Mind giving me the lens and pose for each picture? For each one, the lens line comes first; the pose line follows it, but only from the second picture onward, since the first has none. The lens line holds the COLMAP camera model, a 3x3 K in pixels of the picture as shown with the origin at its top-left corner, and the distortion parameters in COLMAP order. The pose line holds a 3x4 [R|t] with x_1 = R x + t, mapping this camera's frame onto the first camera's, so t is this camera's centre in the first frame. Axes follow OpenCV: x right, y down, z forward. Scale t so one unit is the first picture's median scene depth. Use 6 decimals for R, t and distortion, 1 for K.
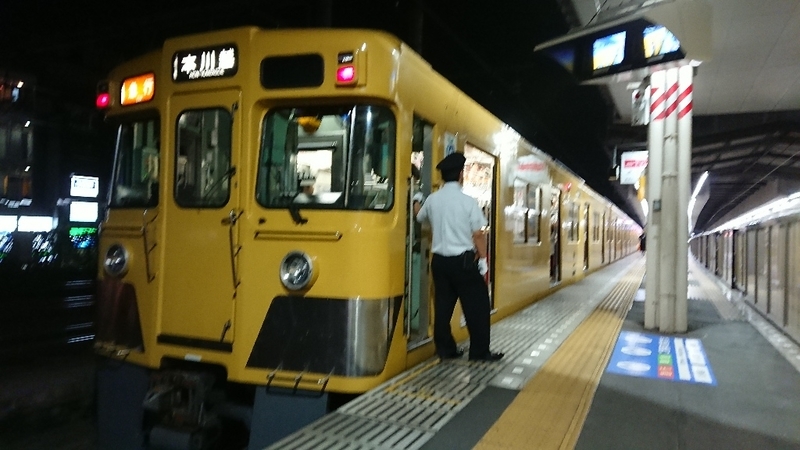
lens RADIAL K [[533.9, 0, 400.0], [0, 533.9, 225.0], [0, 0, 1]] dist [0.206884, -0.281655]
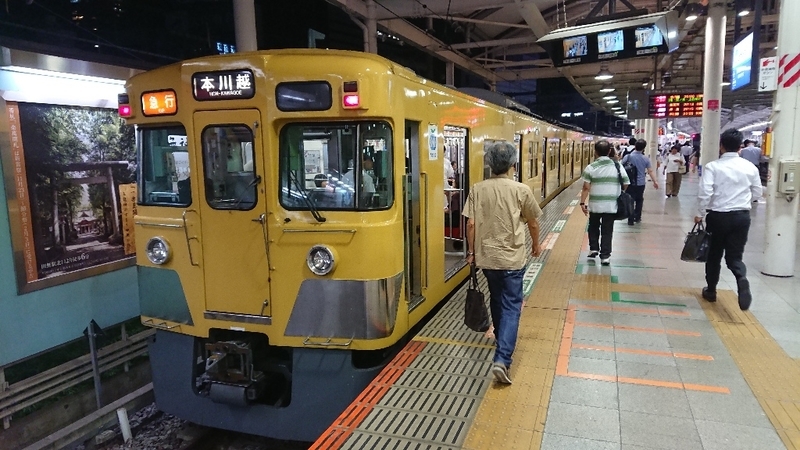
lens RADIAL K [[533.9, 0, 400.0], [0, 533.9, 225.0], [0, 0, 1]] dist [0.206884, -0.281655]
pose [[0.996202, -0.055393, 0.067187, -0.076906], [0.044392, 0.986852, 0.155412, -0.161528], [-0.074912, -0.151840, 0.985562, -0.202055]]
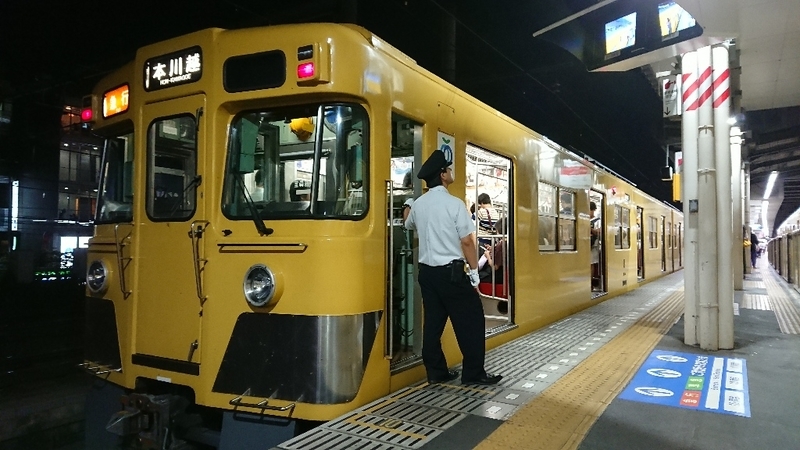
lens RADIAL K [[533.9, 0, 400.0], [0, 533.9, 225.0], [0, 0, 1]] dist [0.206884, -0.281655]
pose [[0.993851, -0.024134, -0.108062, 0.130473], [0.021942, 0.999530, -0.021428, 0.005377], [0.108529, 0.018925, 0.993913, 0.093823]]
